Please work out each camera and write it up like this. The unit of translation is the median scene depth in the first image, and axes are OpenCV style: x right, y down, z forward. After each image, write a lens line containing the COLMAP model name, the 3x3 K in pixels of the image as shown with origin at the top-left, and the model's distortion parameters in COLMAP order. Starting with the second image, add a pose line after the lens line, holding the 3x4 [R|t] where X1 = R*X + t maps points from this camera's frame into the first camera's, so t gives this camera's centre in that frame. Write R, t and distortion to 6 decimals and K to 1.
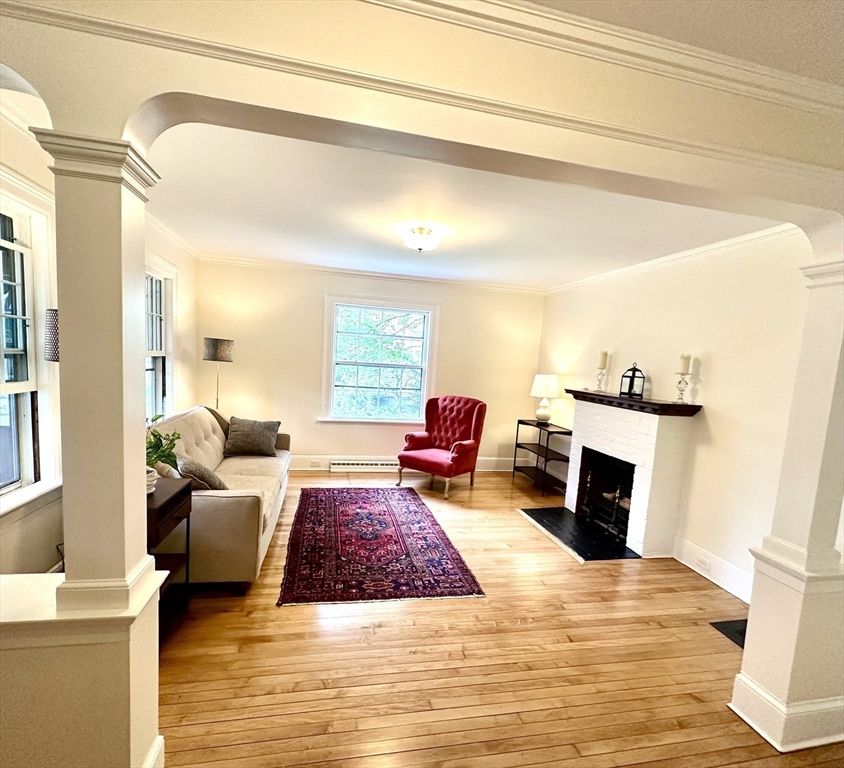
lens RADIAL K [[432.0, 0, 426.4], [0, 432.0, 404.3], [0, 0, 1]] dist [0.003184, 0.000091]
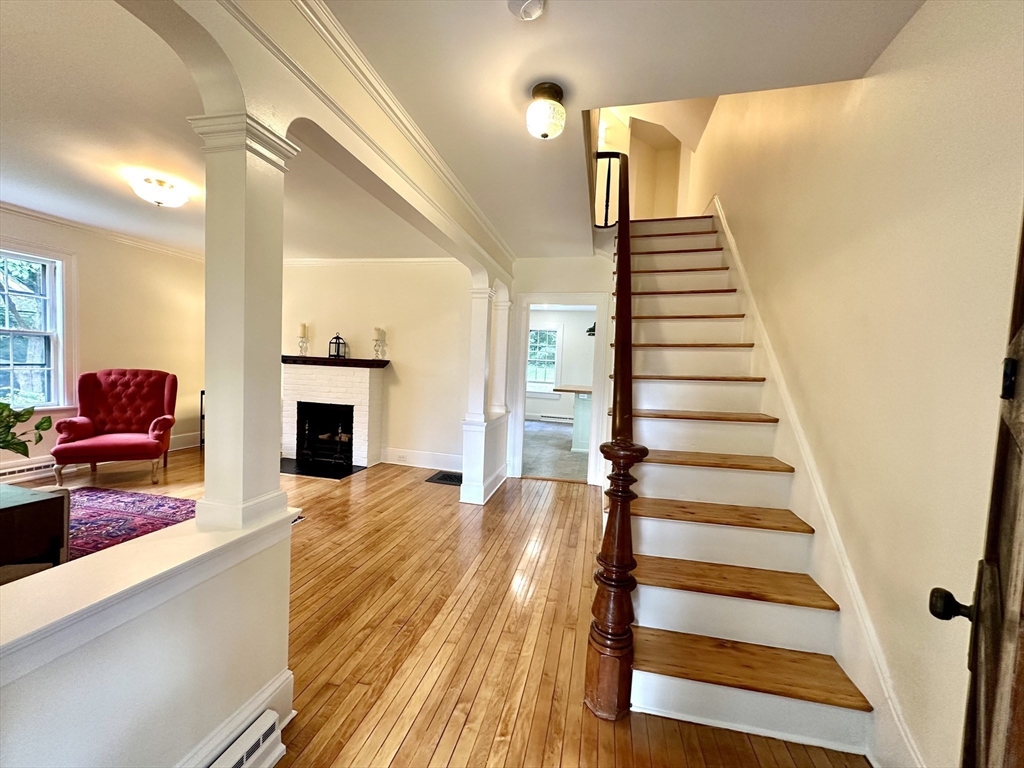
lens RADIAL K [[409.9, 0, 512.8], [0, 409.9, 384.7], [0, 0, 1]] dist [-0.000511, 0.000226]
pose [[0.420881, -0.090582, 0.902582, -0.459391], [0.080036, 0.994829, 0.062519, 0.029368], [-0.903578, 0.045926, 0.425955, -0.032790]]
